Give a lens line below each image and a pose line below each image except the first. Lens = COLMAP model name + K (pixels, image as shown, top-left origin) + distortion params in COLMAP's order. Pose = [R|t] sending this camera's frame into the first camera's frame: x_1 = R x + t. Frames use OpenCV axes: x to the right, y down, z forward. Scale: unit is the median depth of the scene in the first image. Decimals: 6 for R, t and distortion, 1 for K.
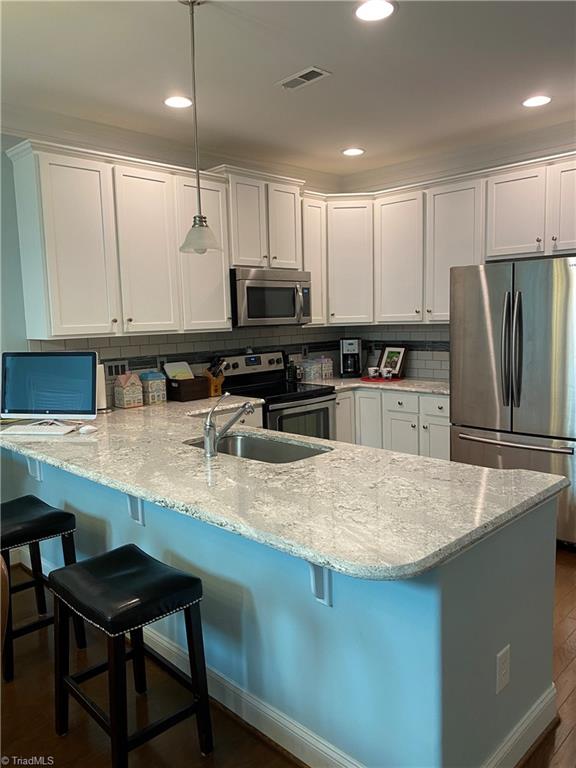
lens RADIAL K [[581.9, 0, 288.0], [0, 581.9, 384.0], [0, 0, 1]] dist [0.058707, -0.067811]
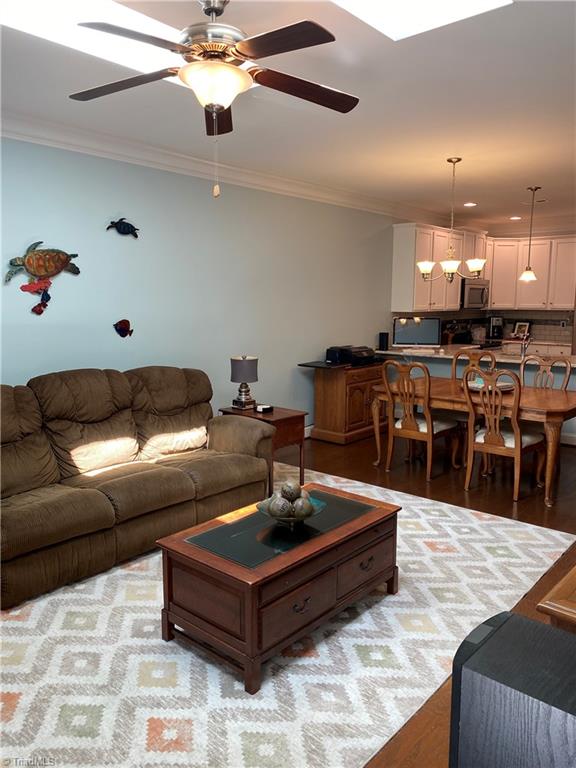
lens RADIAL K [[581.9, 0, 288.0], [0, 581.9, 384.0], [0, 0, 1]] dist [0.058707, -0.067811]
pose [[0.996207, 0.020808, 0.084488, -0.837941], [-0.022975, 0.999430, 0.024749, 0.120632], [-0.083925, -0.026597, 0.996117, -0.919136]]
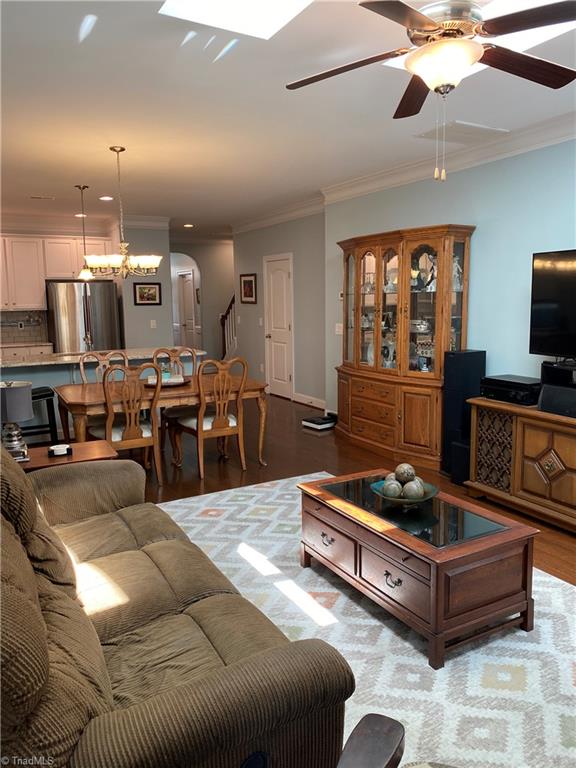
lens RADIAL K [[581.9, 0, 288.0], [0, 581.9, 384.0], [0, 0, 1]] dist [0.058707, -0.067811]
pose [[0.261500, -0.115636, 0.958251, -1.456755], [0.122707, 0.988725, 0.085828, 0.078092], [-0.957372, 0.095140, 0.272741, -0.329110]]
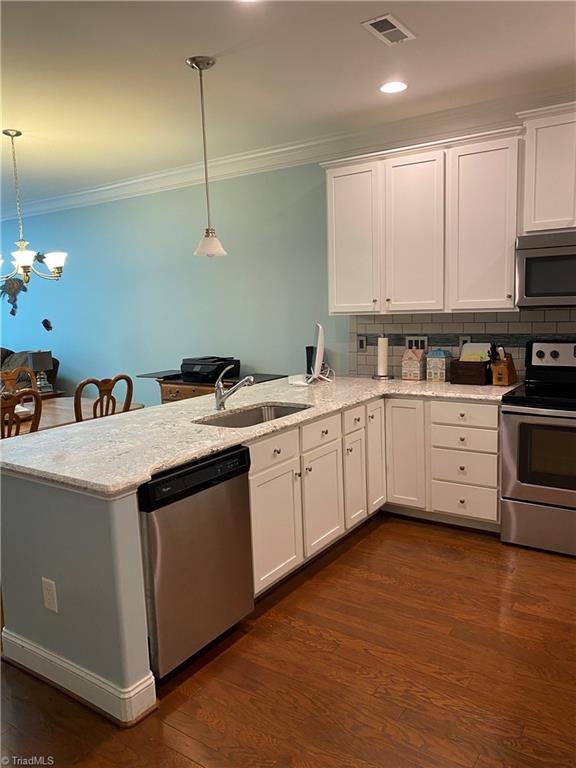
lens RADIAL K [[581.9, 0, 288.0], [0, 581.9, 384.0], [0, 0, 1]] dist [0.058707, -0.067811]
pose [[0.197032, 0.158320, -0.967530, 0.687766], [-0.090249, 0.985614, 0.142900, -0.080757], [0.976234, 0.059163, 0.208485, 0.513771]]
